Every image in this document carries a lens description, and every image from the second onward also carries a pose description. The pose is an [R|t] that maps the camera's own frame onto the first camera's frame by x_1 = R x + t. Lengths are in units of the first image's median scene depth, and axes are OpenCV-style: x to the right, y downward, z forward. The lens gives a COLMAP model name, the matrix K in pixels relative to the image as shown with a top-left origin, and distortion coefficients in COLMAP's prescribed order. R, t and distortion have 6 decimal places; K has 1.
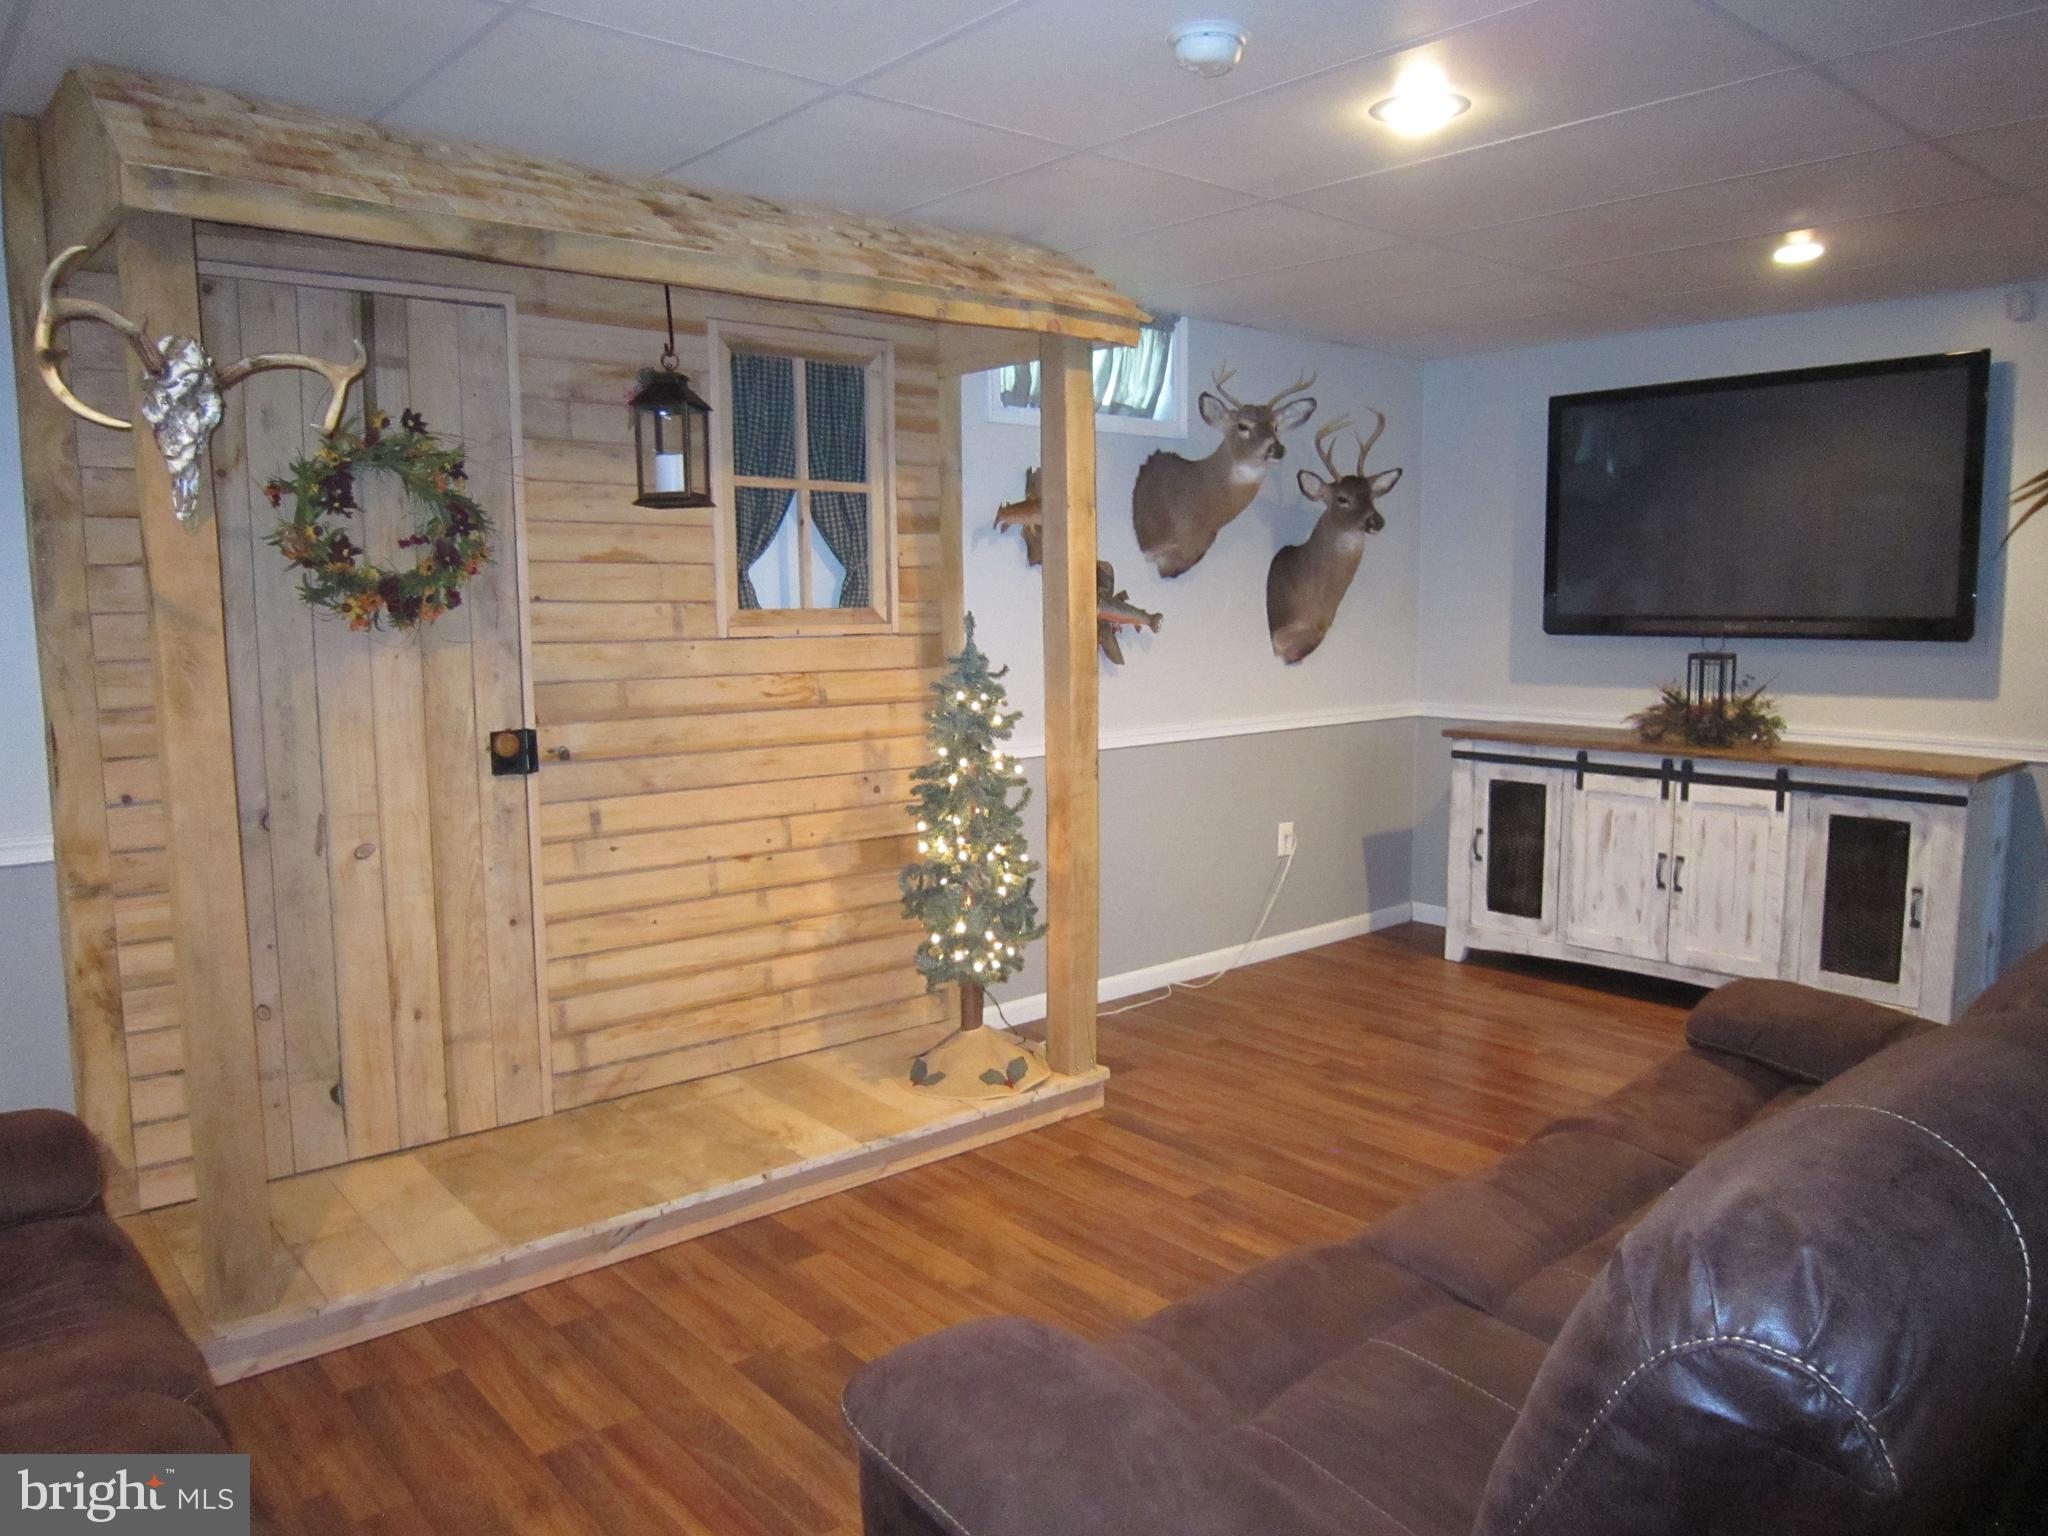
lens RADIAL K [[1452.1, 0, 1024.0], [0, 1452.1, 768.0], [0, 0, 1]] dist [-0.066591, 0.027640]
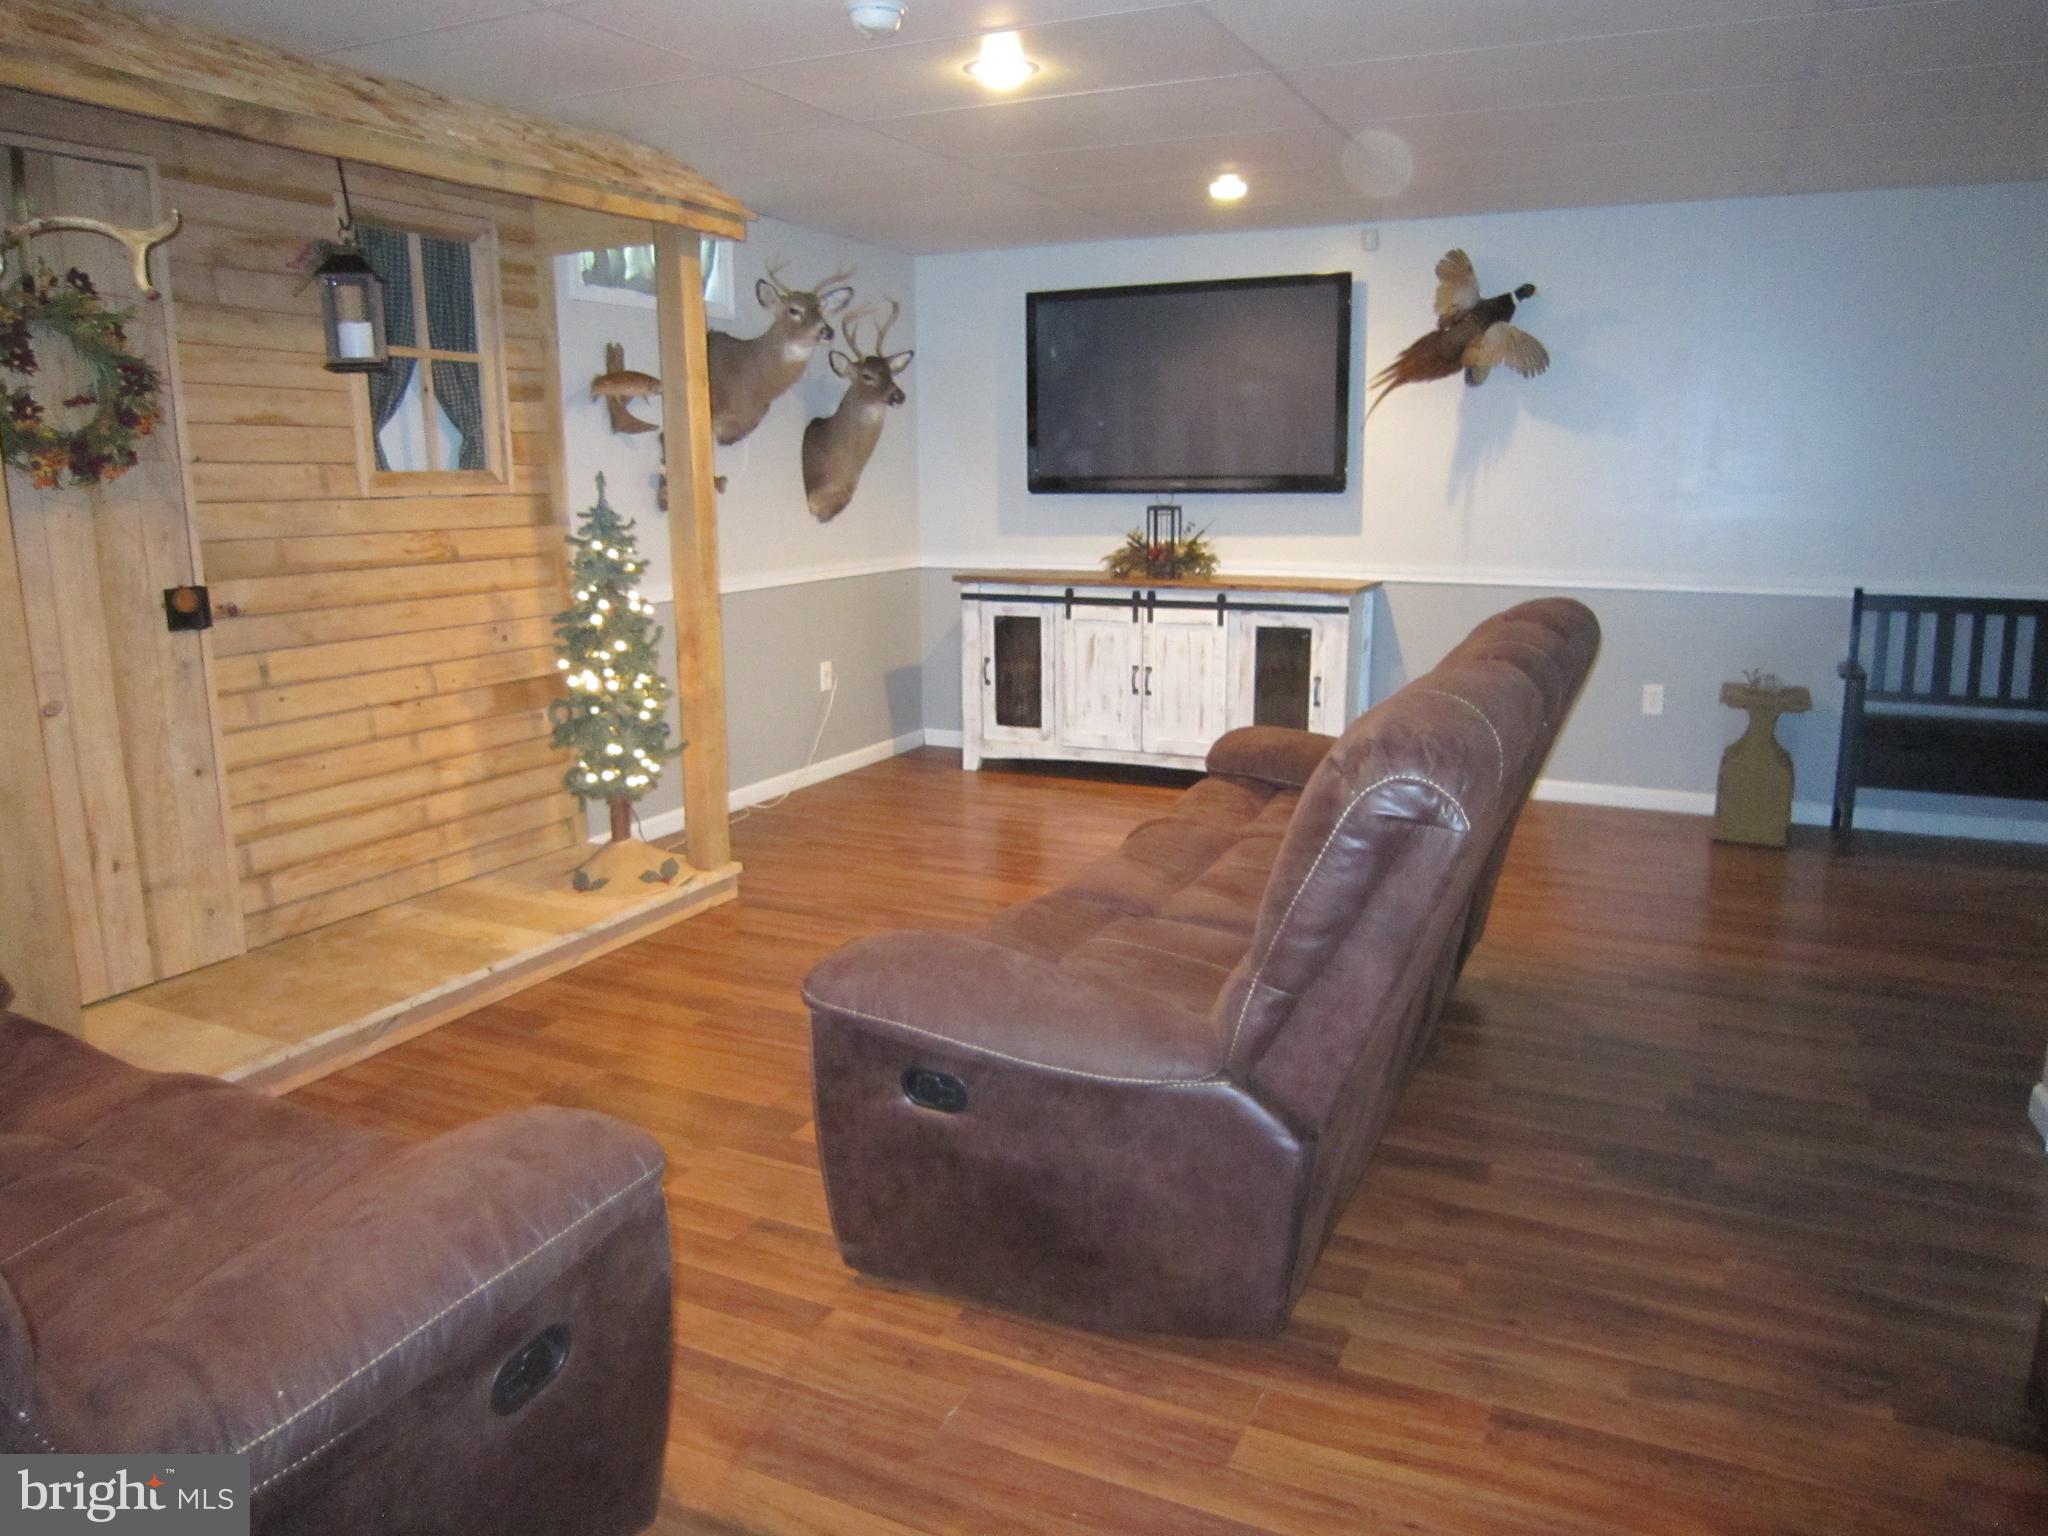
lens RADIAL K [[1452.1, 0, 1024.0], [0, 1452.1, 768.0], [0, 0, 1]] dist [-0.066591, 0.027640]
pose [[0.916117, -0.081232, 0.392596, -0.186708], [0.049729, 0.994720, 0.089776, 0.036351], [-0.397816, -0.062722, 0.915319, -0.164590]]
